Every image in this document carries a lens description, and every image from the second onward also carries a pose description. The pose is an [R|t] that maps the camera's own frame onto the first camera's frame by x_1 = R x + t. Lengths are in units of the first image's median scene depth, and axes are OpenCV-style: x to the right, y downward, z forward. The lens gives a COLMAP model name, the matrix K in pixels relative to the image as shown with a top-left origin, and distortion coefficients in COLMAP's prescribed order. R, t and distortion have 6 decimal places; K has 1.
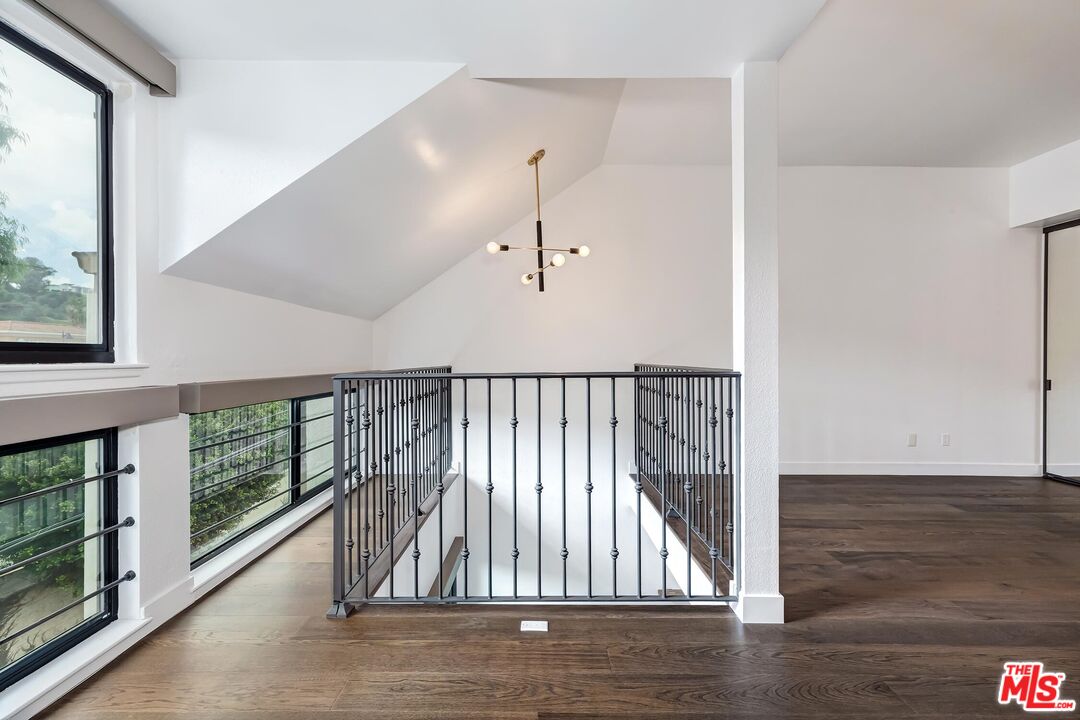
lens RADIAL K [[483.5, 0, 537.6], [0, 483.5, 355.7], [0, 0, 1]] dist [0.002317, -0.000008]
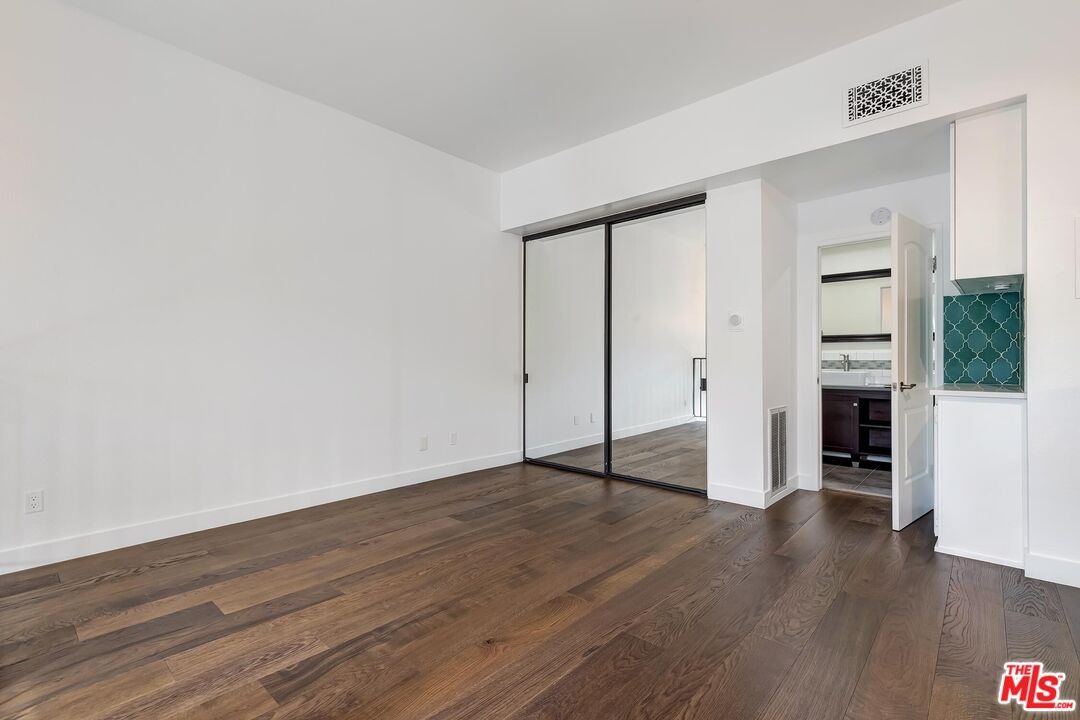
lens RADIAL K [[495.2, 0, 537.1], [0, 495.2, 356.4], [0, 0, 1]] dist [0.001863, 0.000177]
pose [[0.671806, 0.000133, 0.740727, 0.334750], [0.004486, 0.999981, -0.004249, 0.023079], [-0.740713, 0.006178, 0.671793, 0.318877]]
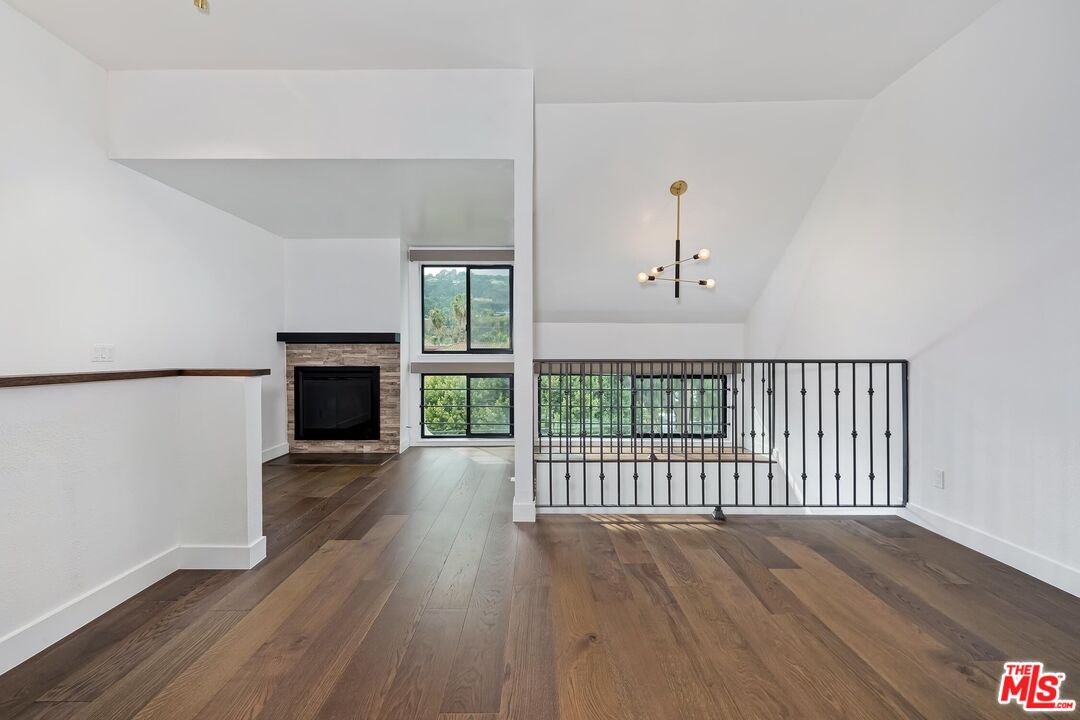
lens RADIAL K [[495.2, 0, 537.1], [0, 495.2, 356.4], [0, 0, 1]] dist [0.001863, 0.000177]
pose [[-0.004394, 0.000286, -0.999990, 1.335330], [-0.000068, 1.000000, 0.000287, 0.015825], [0.999990, 0.000070, -0.004394, 0.692033]]
